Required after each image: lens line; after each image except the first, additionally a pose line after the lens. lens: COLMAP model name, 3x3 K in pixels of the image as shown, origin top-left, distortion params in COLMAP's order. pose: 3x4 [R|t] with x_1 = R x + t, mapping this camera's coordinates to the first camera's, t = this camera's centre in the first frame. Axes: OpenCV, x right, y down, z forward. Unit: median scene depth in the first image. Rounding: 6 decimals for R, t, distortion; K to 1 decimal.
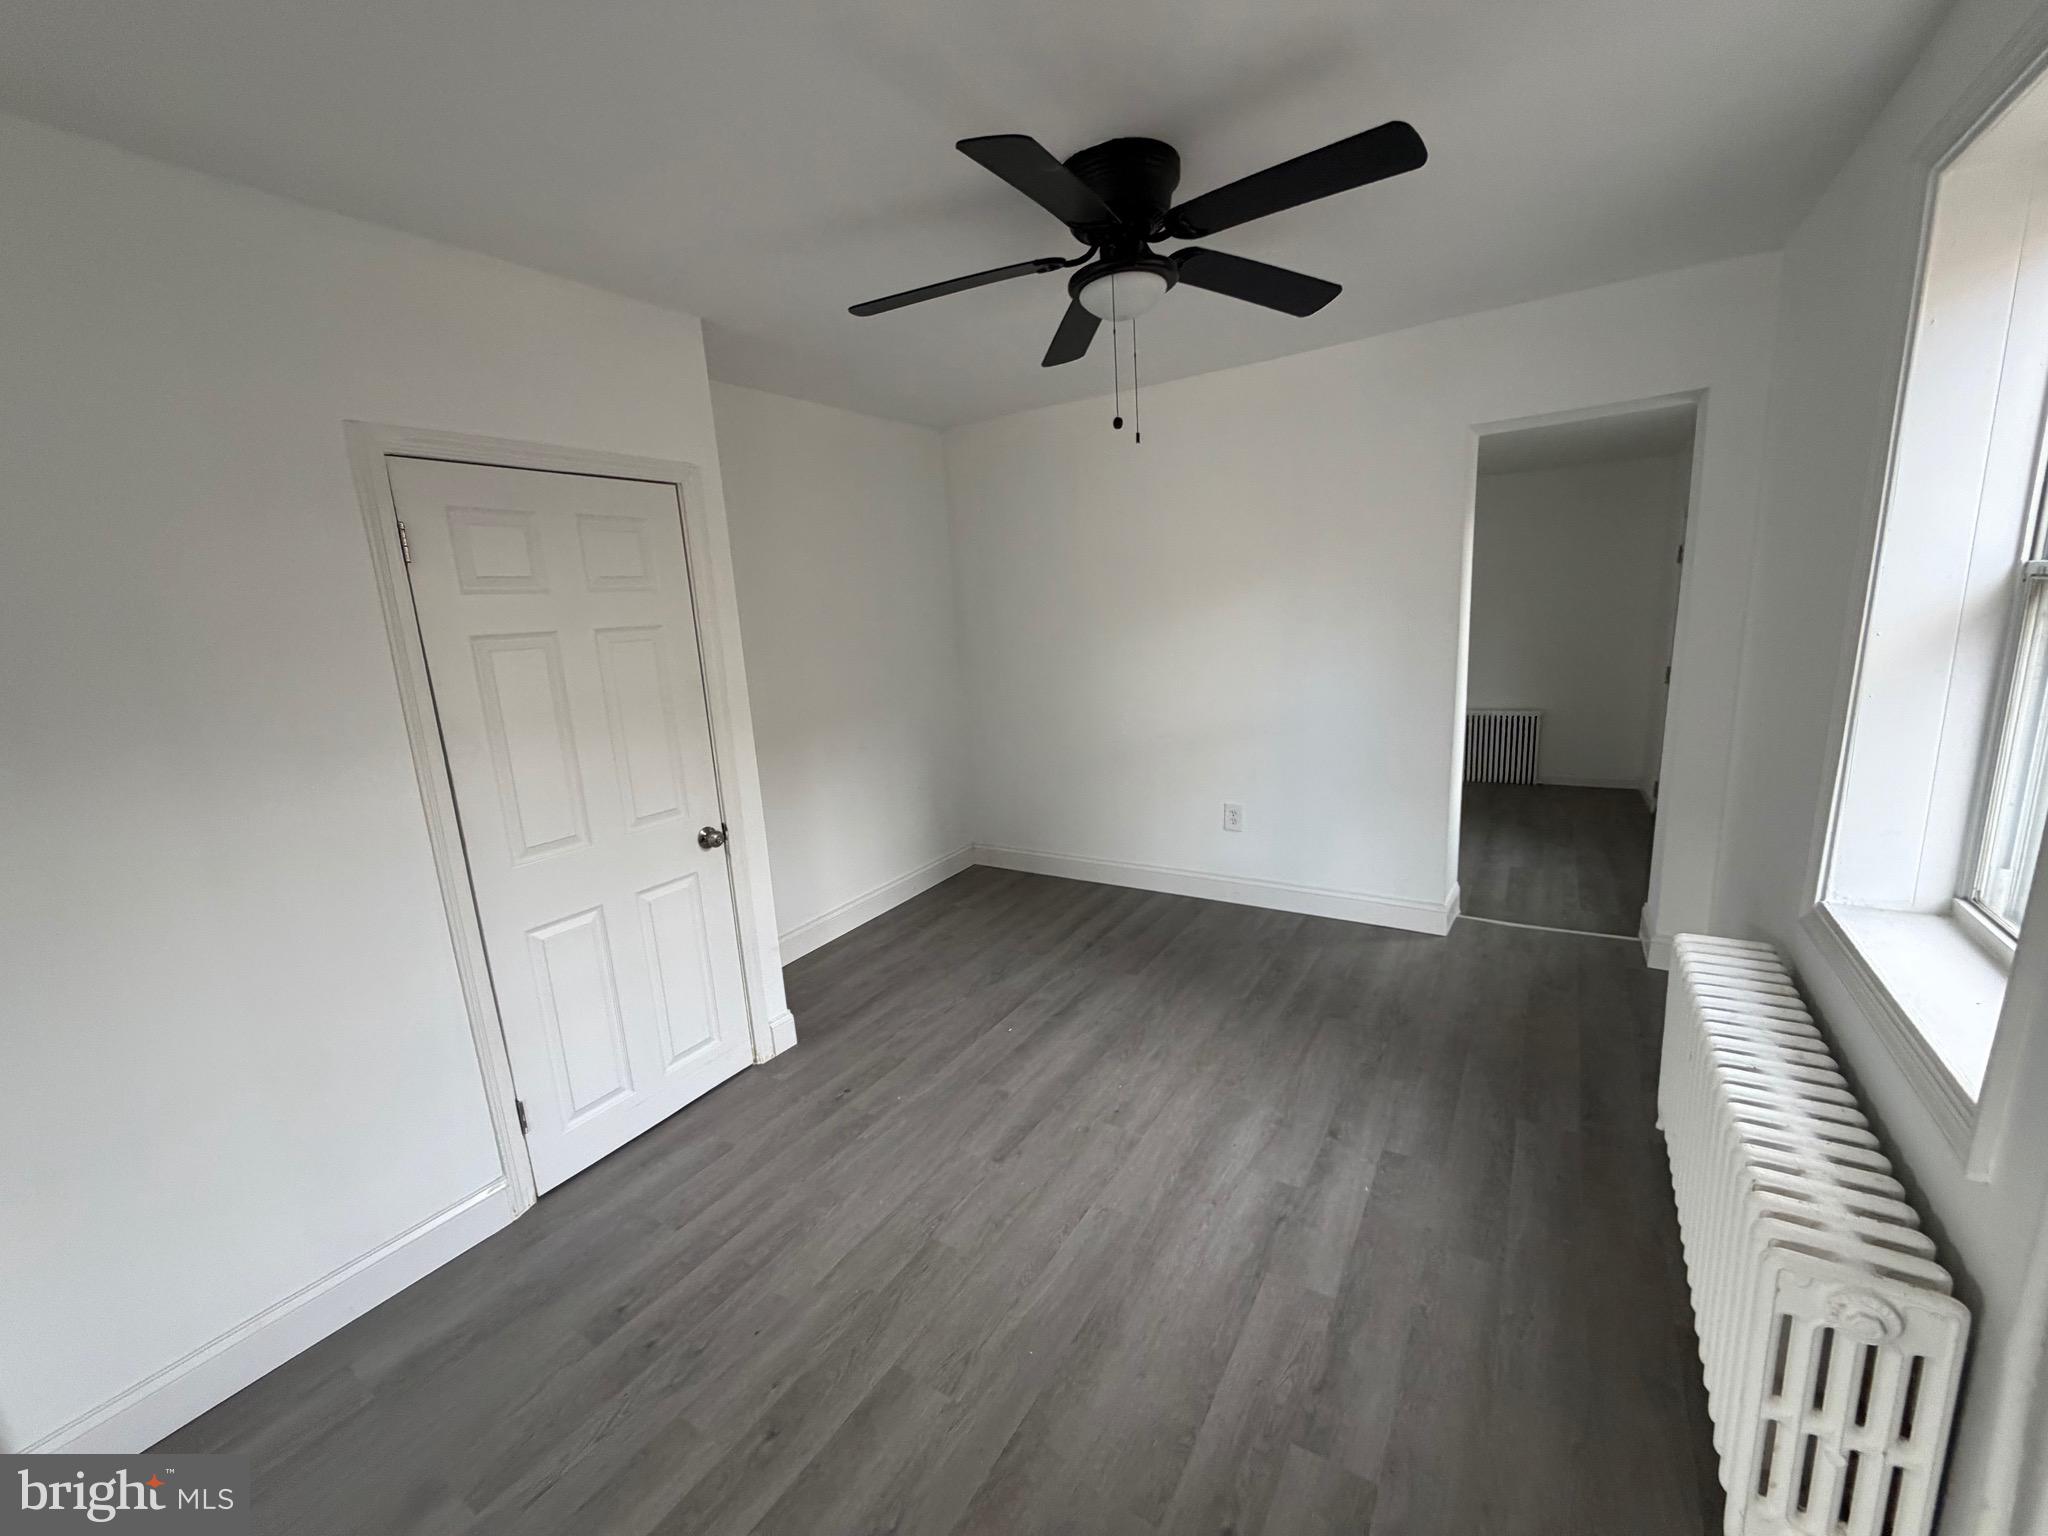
lens RADIAL K [[817.4, 0, 1017.1], [0, 817.4, 767.8], [0, 0, 1]] dist [0.001040, -0.000180]
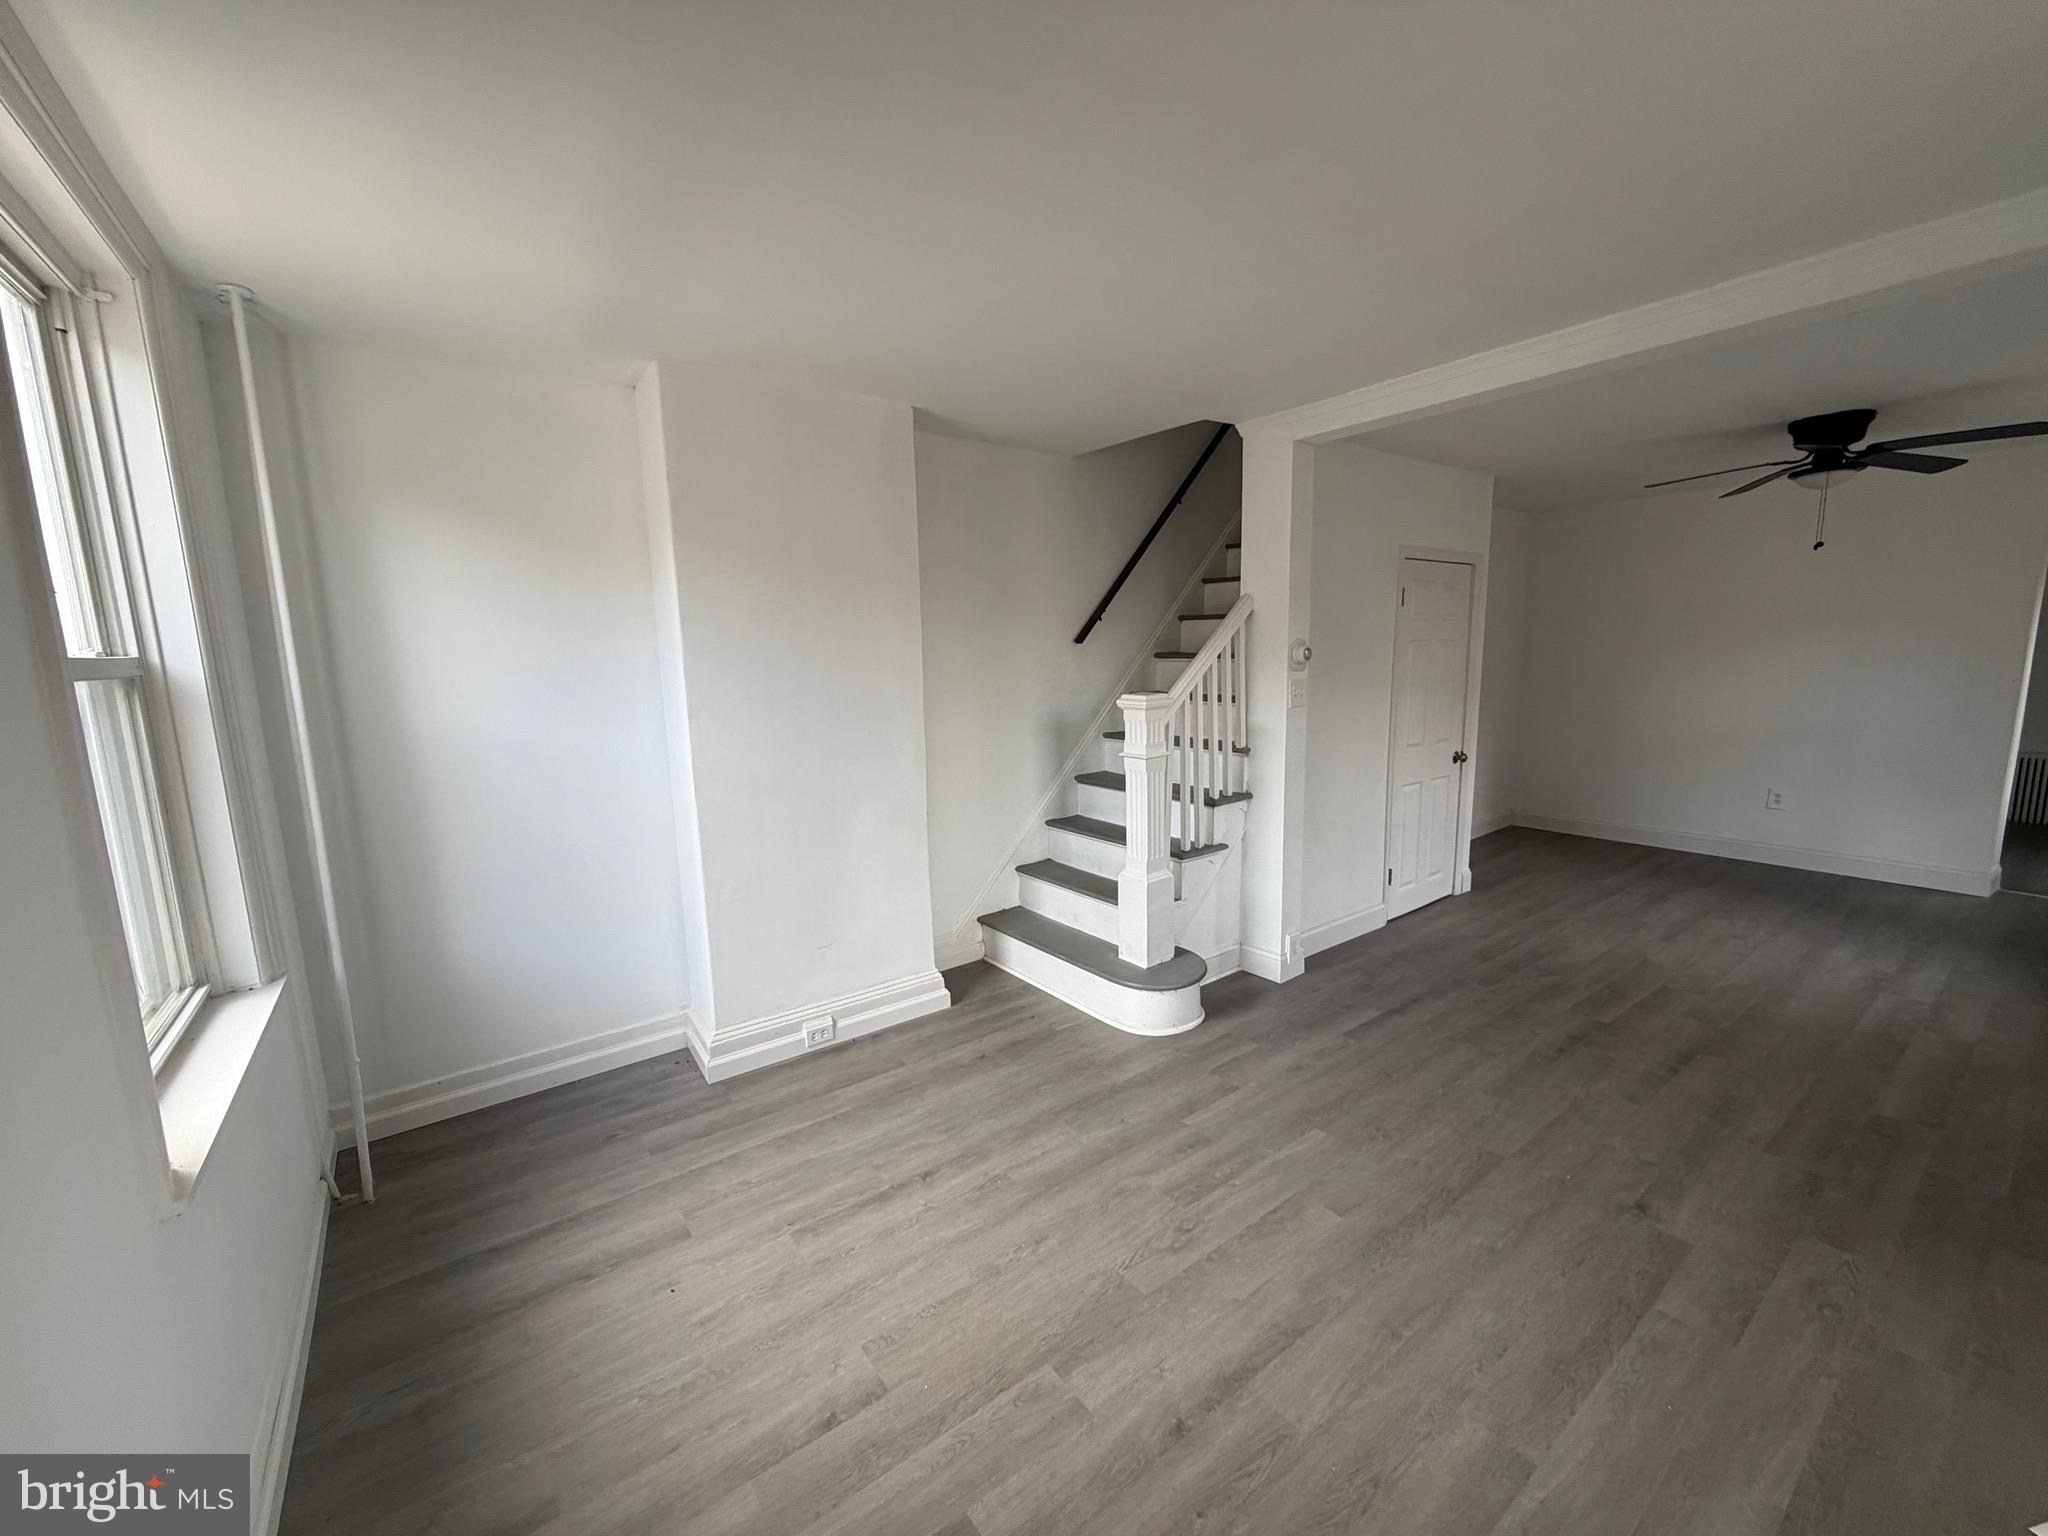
lens RADIAL K [[817.4, 0, 1016.6], [0, 817.4, 768.3], [0, 0, 1]] dist [0.001040, -0.000180]
pose [[0.935934, 0.092072, -0.339927, -0.687728], [-0.103744, 0.994471, -0.016283, 0.246074], [0.336548, 0.050505, 0.940311, -1.046310]]
